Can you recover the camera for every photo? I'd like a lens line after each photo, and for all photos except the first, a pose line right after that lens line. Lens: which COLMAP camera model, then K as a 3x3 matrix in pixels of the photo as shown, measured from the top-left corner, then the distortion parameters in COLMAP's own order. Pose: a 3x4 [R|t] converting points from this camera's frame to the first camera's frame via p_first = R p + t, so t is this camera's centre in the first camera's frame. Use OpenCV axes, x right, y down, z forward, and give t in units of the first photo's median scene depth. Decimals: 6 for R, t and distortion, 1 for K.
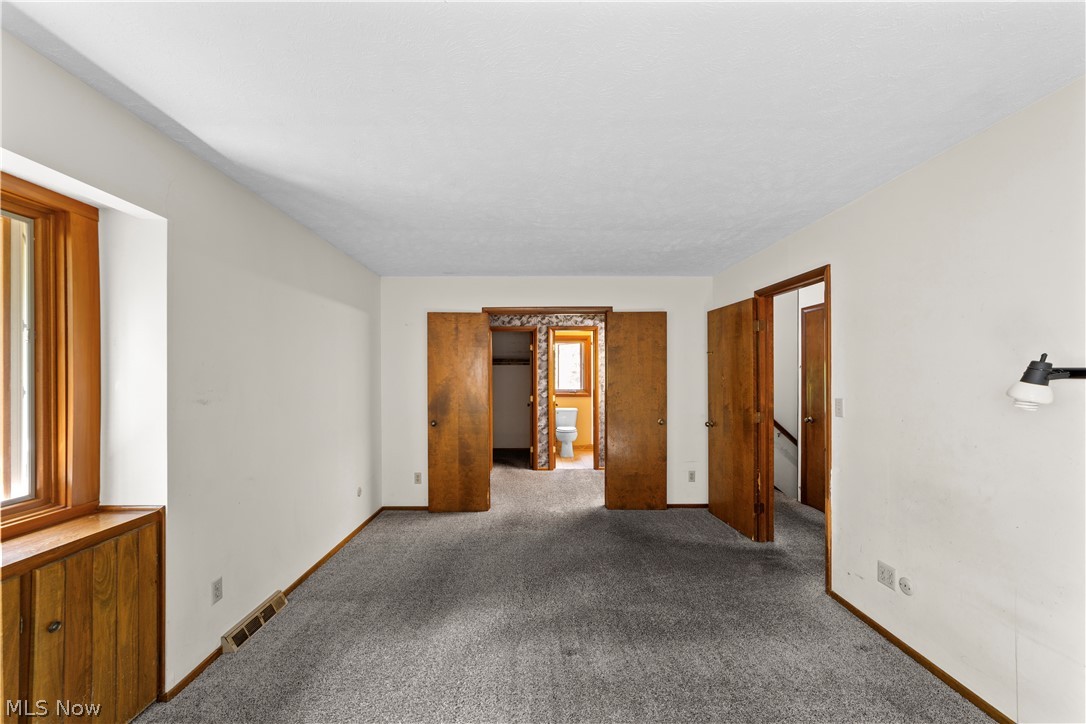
lens RADIAL K [[418.5, 0, 542.7], [0, 418.5, 369.2], [0, 0, 1]] dist [-0.003801, 0.001876]
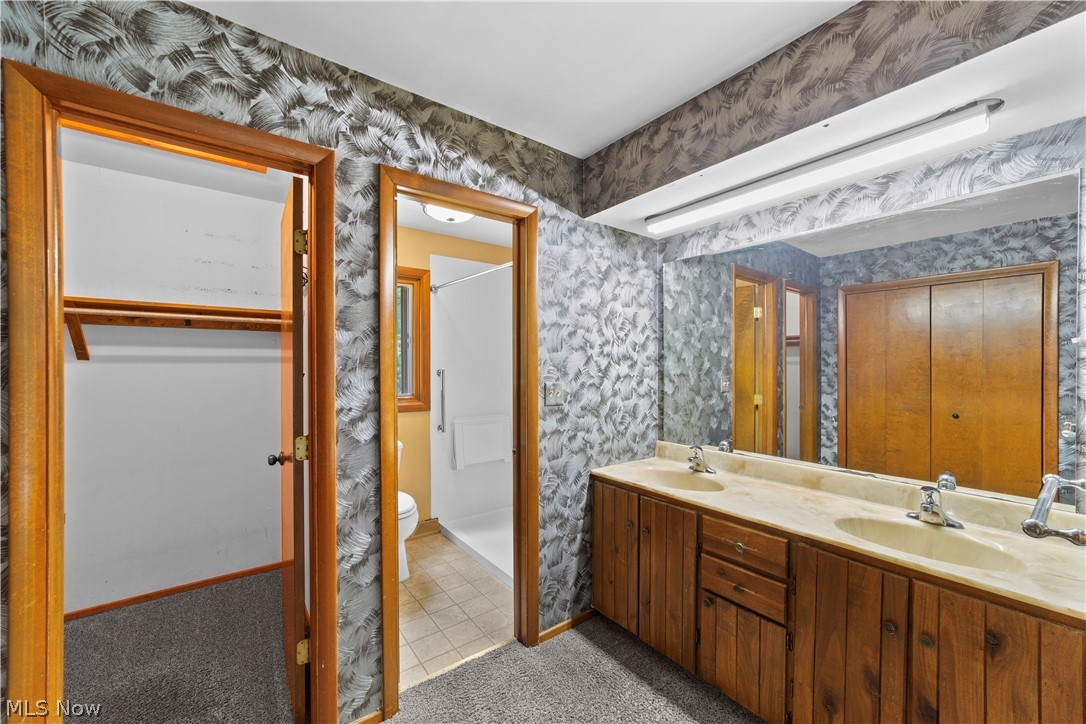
lens RADIAL K [[418.5, 0, 537.9], [0, 418.5, 364.1], [0, 0, 1]] dist [-0.003801, 0.001876]
pose [[0.782894, -0.001571, 0.622153, -0.071104], [-0.008803, 0.999869, 0.013603, 0.016156], [-0.622093, -0.016126, 0.782777, 0.734825]]
